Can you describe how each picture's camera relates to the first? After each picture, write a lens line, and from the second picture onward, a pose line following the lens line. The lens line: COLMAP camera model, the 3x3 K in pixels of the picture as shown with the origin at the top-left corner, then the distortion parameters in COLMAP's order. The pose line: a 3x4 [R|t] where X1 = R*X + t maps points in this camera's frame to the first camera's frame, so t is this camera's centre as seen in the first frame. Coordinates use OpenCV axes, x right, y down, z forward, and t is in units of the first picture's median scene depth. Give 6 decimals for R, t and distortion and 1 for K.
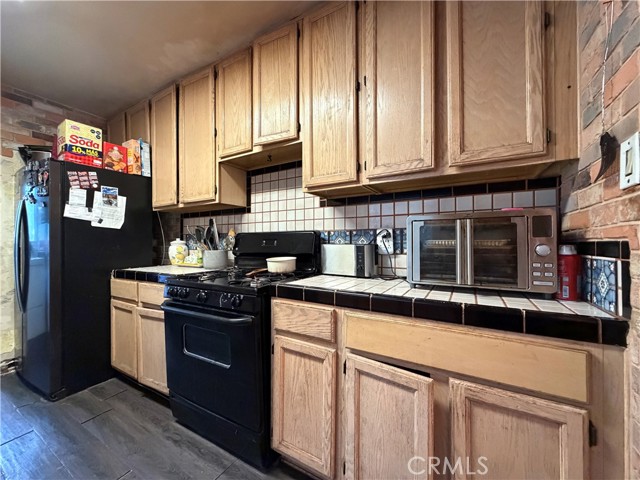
lens RADIAL K [[255.3, 0, 319.6], [0, 255.3, 239.9], [0, 0, 1]] dist [0.000952, -0.000038]
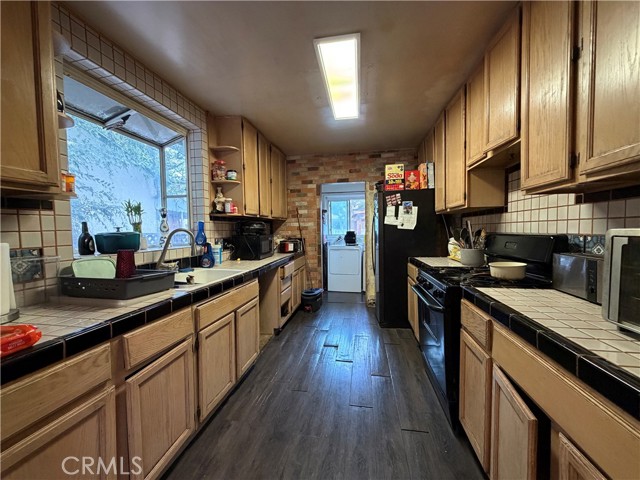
lens RADIAL K [[255.3, 0, 318.6], [0, 255.3, 241.1], [0, 0, 1]] dist [0.000952, -0.000038]
pose [[0.347924, 0.038227, -0.936743, 0.433452], [0.020901, 0.998604, 0.048514, -0.064993], [0.937290, -0.036458, 0.346639, -0.009357]]
